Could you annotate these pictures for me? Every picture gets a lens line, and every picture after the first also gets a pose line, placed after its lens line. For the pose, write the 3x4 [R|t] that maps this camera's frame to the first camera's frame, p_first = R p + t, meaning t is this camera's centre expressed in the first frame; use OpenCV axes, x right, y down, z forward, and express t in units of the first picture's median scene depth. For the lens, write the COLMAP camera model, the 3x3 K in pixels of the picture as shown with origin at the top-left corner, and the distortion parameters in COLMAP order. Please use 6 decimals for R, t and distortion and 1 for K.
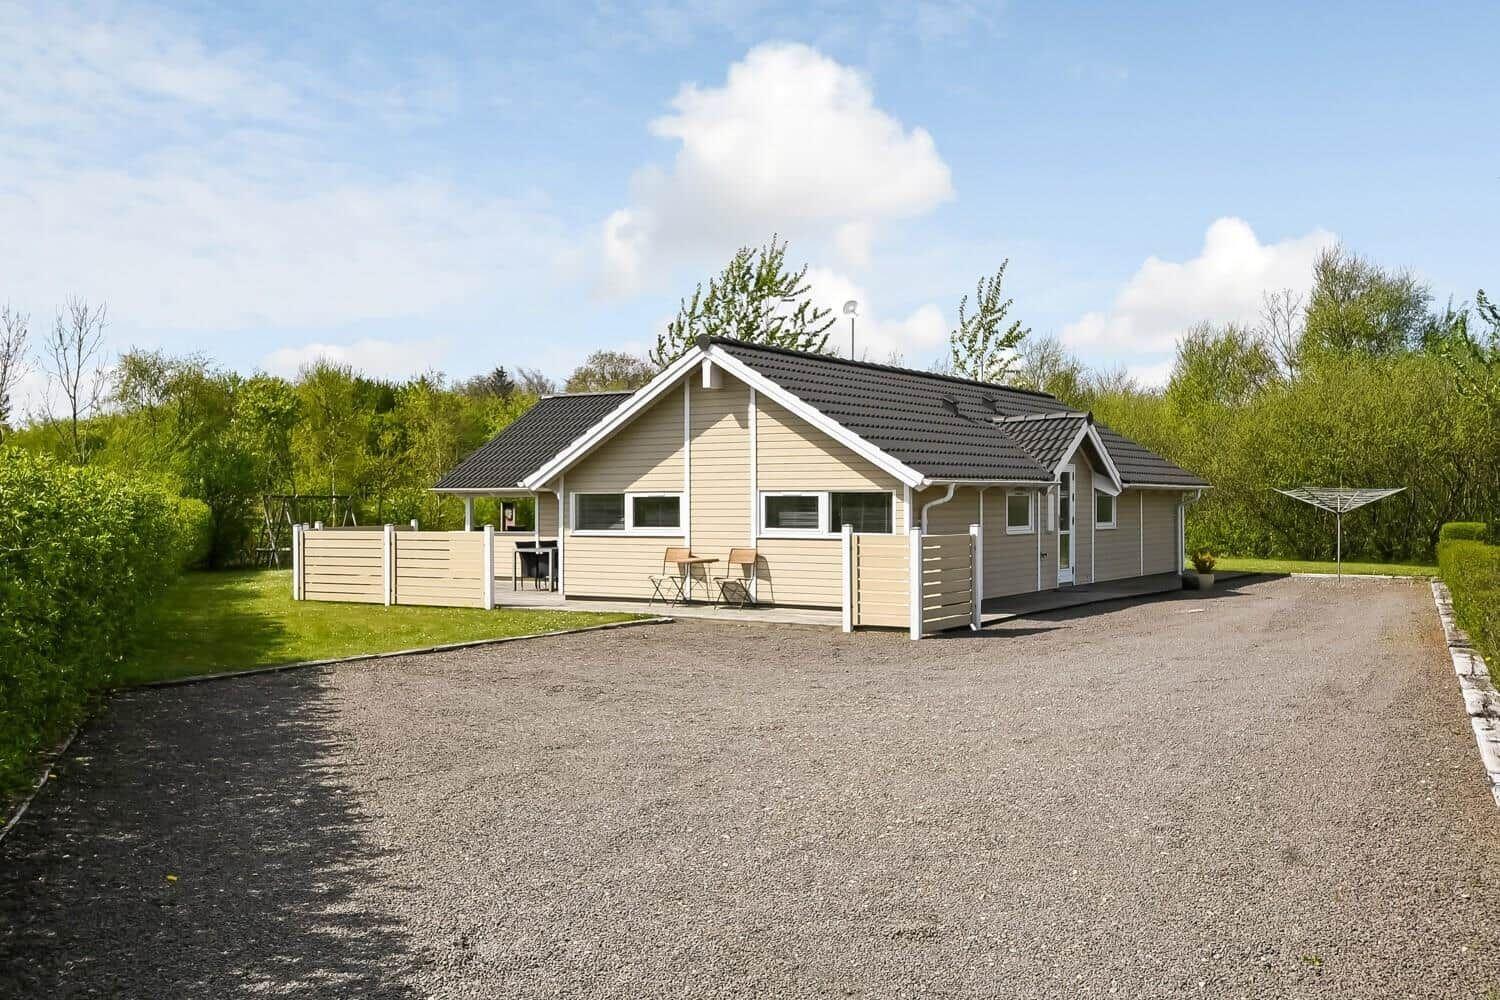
lens RADIAL K [[1487.7, 0, 750.0], [0, 1487.7, 500.0], [0, 0, 1]] dist [-0.132650, -0.001733]
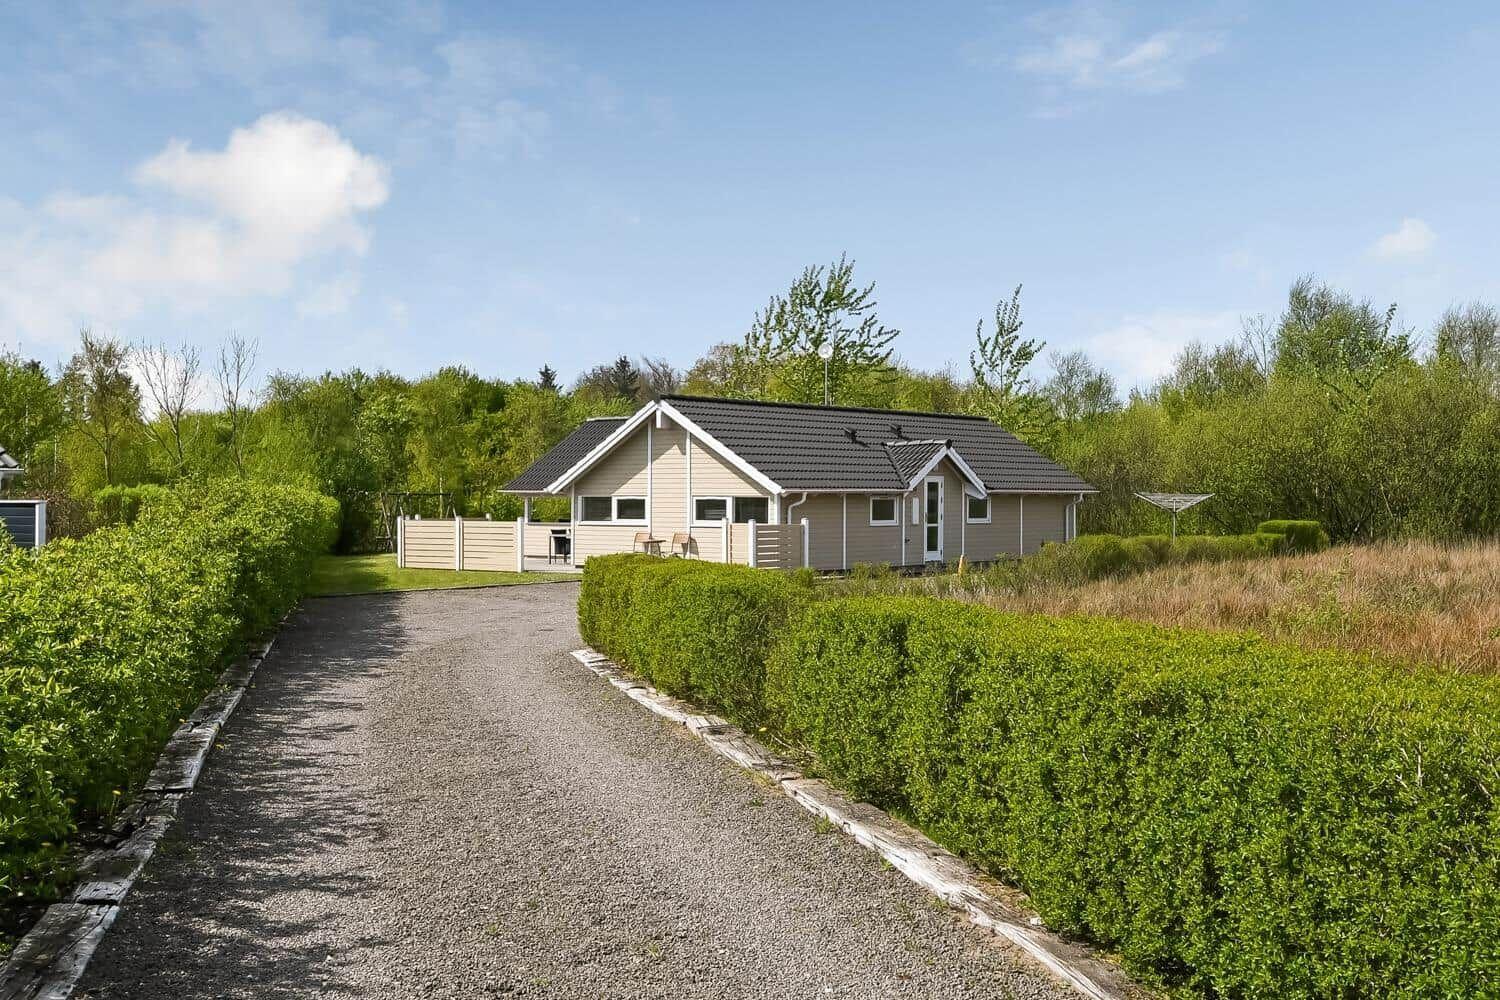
lens RADIAL K [[1676.6, 0, 750.0], [0, 1676.6, 500.0], [0, 0, 1]] dist [-0.327403, -0.000800]
pose [[0.994578, 0.004476, -0.103901, 0.195195], [-0.004045, 0.999982, 0.004355, -0.007636], [0.103919, -0.003911, 0.994578, -0.560841]]
